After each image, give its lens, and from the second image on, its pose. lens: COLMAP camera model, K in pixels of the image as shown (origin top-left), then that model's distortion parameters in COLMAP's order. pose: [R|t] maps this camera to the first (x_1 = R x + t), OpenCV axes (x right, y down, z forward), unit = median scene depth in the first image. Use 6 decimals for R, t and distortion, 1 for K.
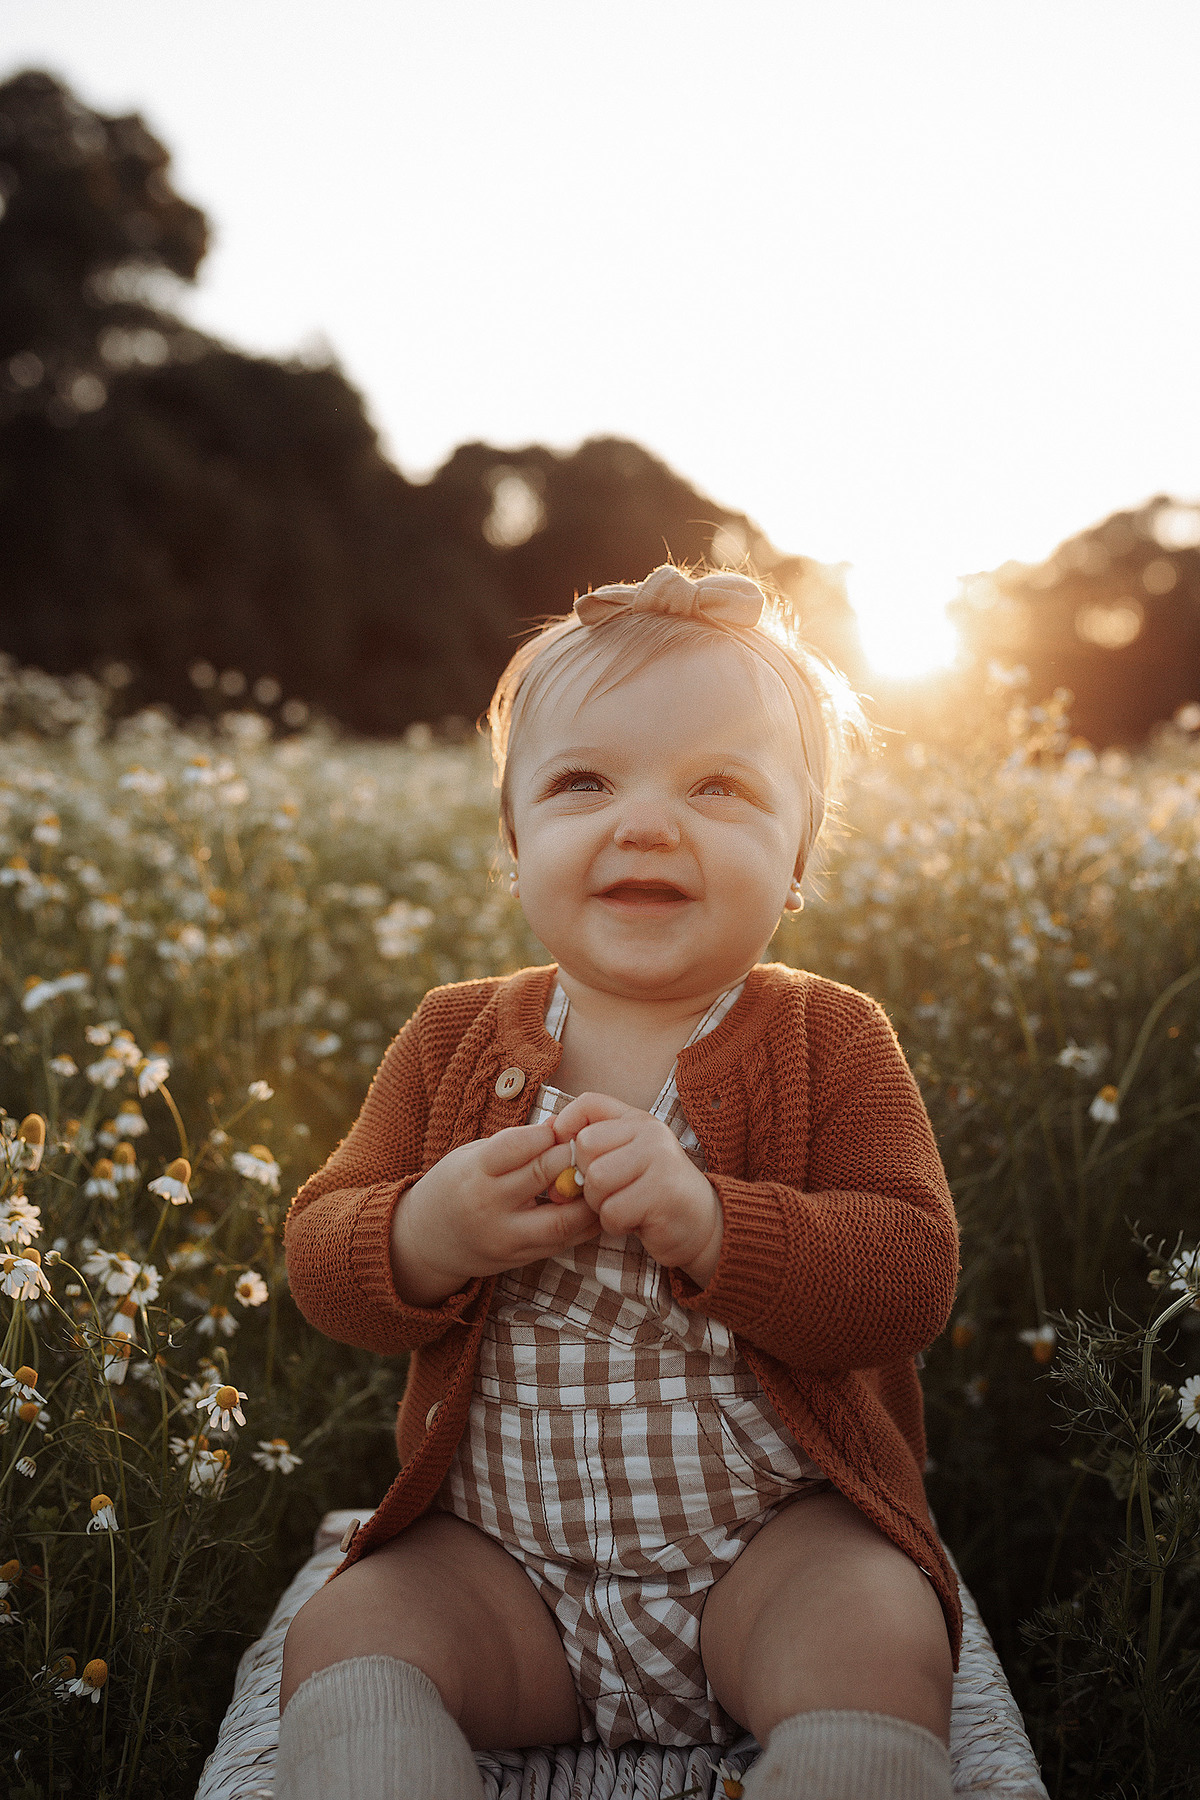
lens RADIAL K [[1725.8, 0, 655.2], [0, 1725.8, 903.4], [0, 0, 1]] dist [-0.022680, -0.010655]
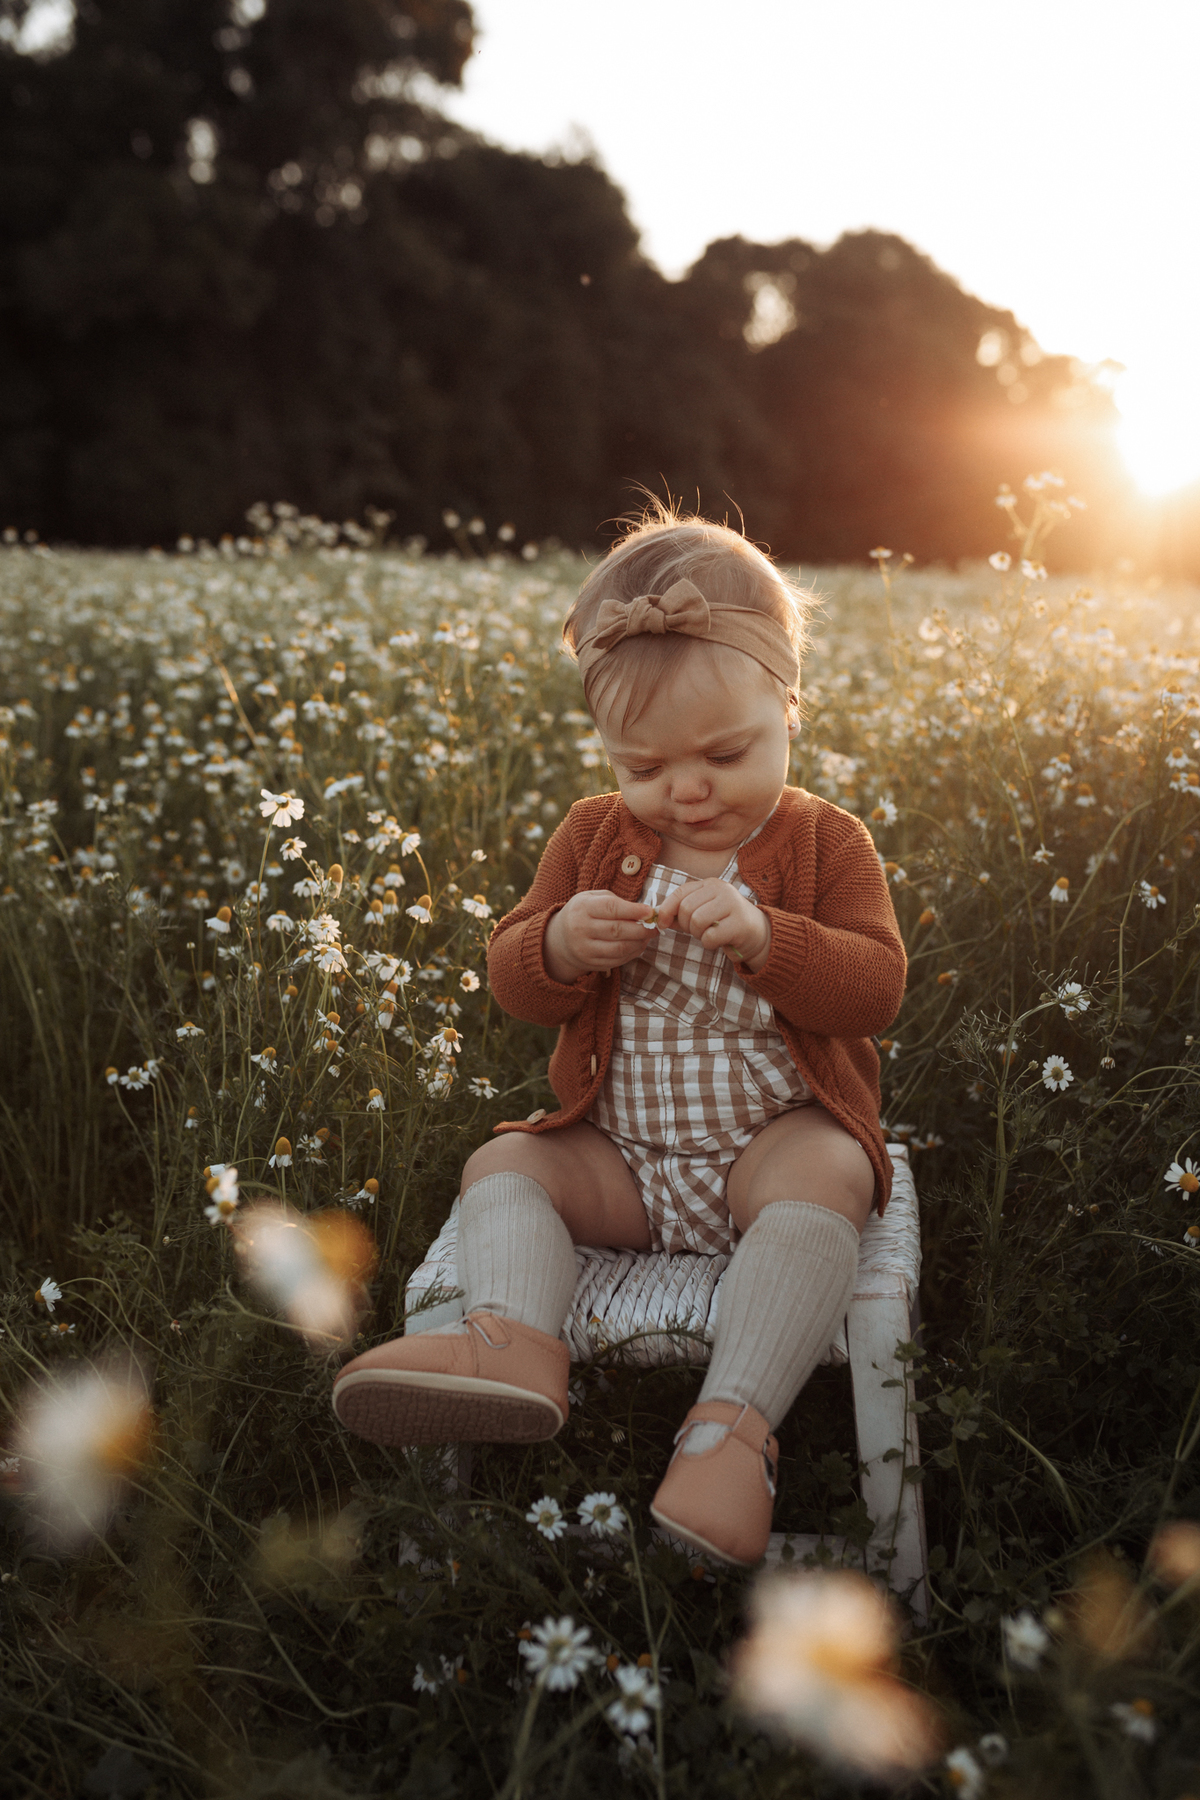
lens RADIAL K [[1733.3, 0, 600.0], [0, 1733.3, 900.0], [0, 0, 1]] dist [-0.025088, -0.012195]
pose [[0.984527, 0.042710, -0.169951, 0.156460], [-0.023829, 0.993465, 0.111625, -0.030206], [0.173608, -0.105848, 0.979110, -0.542836]]
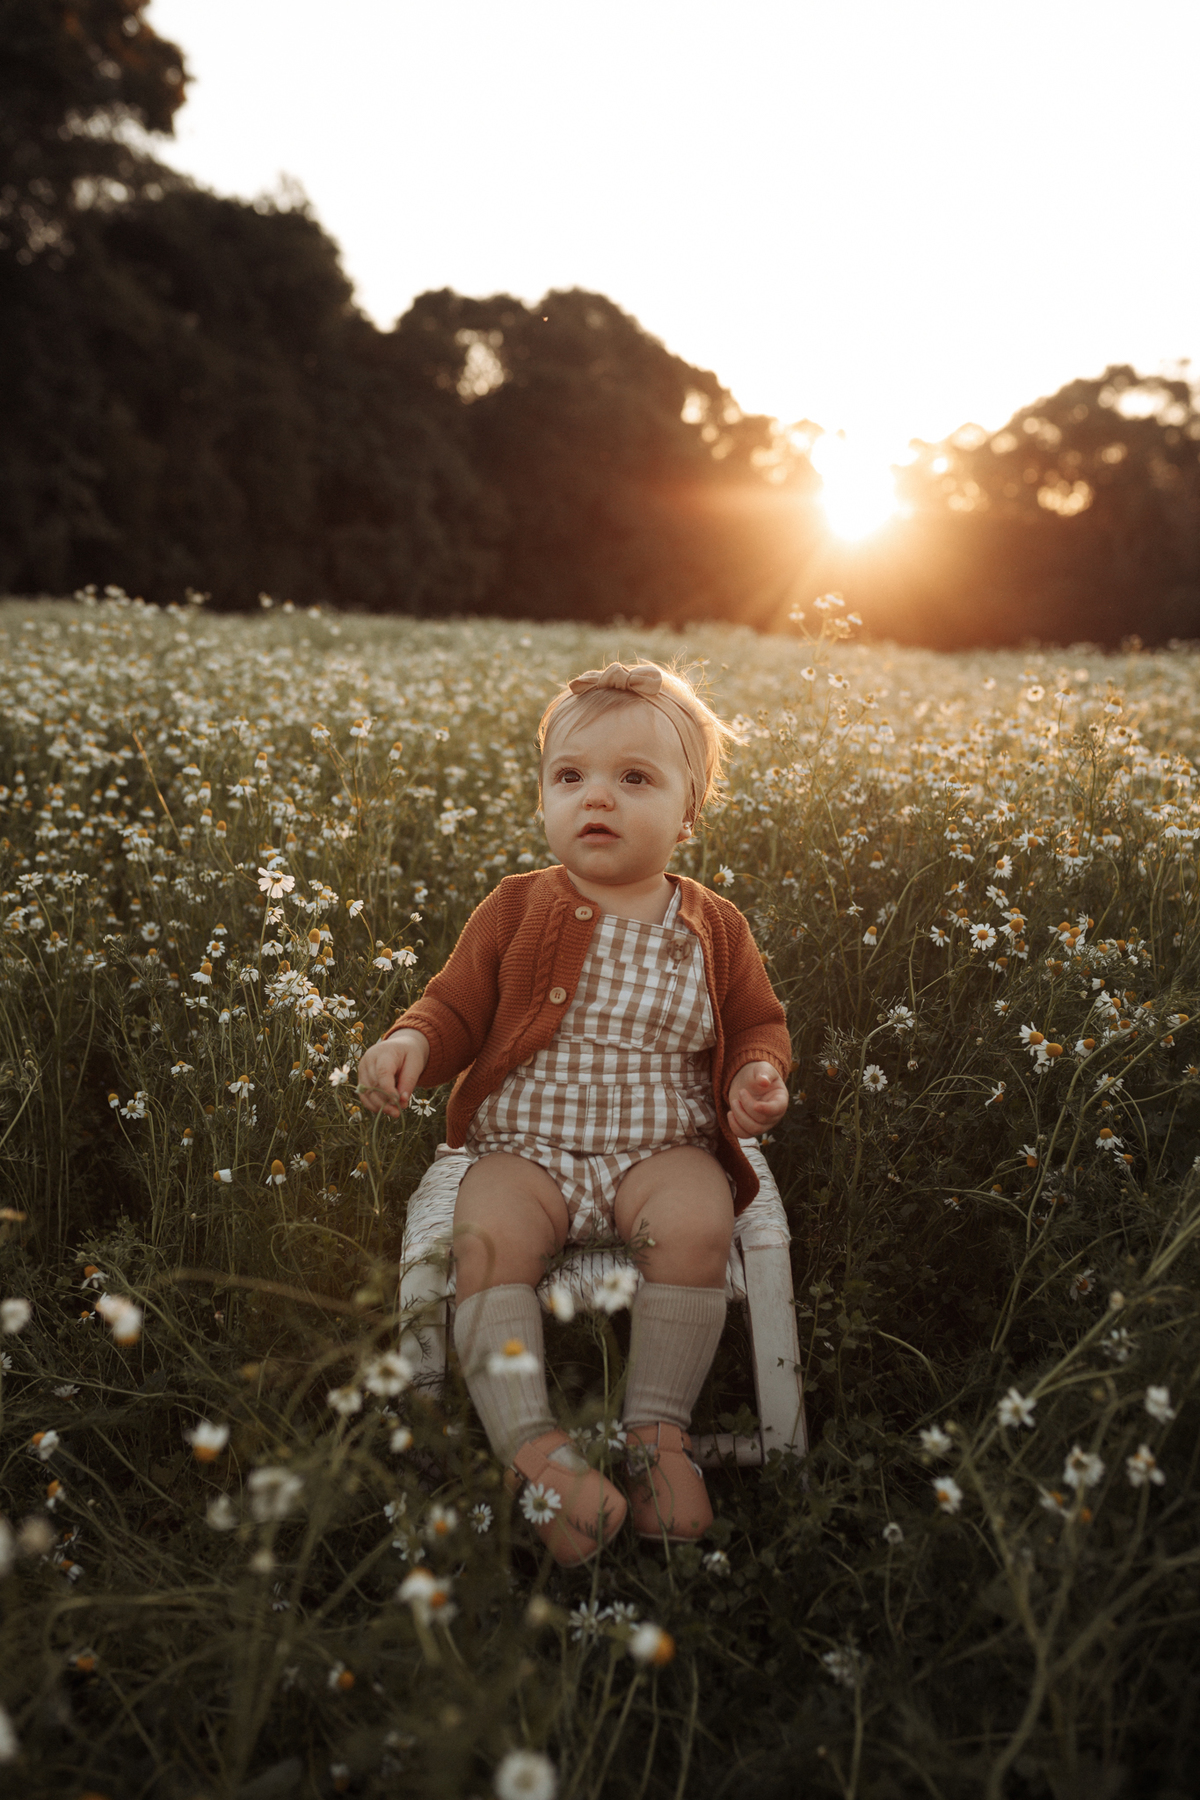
lens RADIAL K [[1735.5, 0, 588.5], [0, 1735.5, 904.3], [0, 0, 1]] dist [-0.023249, 0.021388]
pose [[0.999681, 0.022148, -0.012103, -0.016057], [-0.021036, 0.996128, 0.085363, -0.080430], [0.013947, -0.085081, 0.996276, -0.980133]]
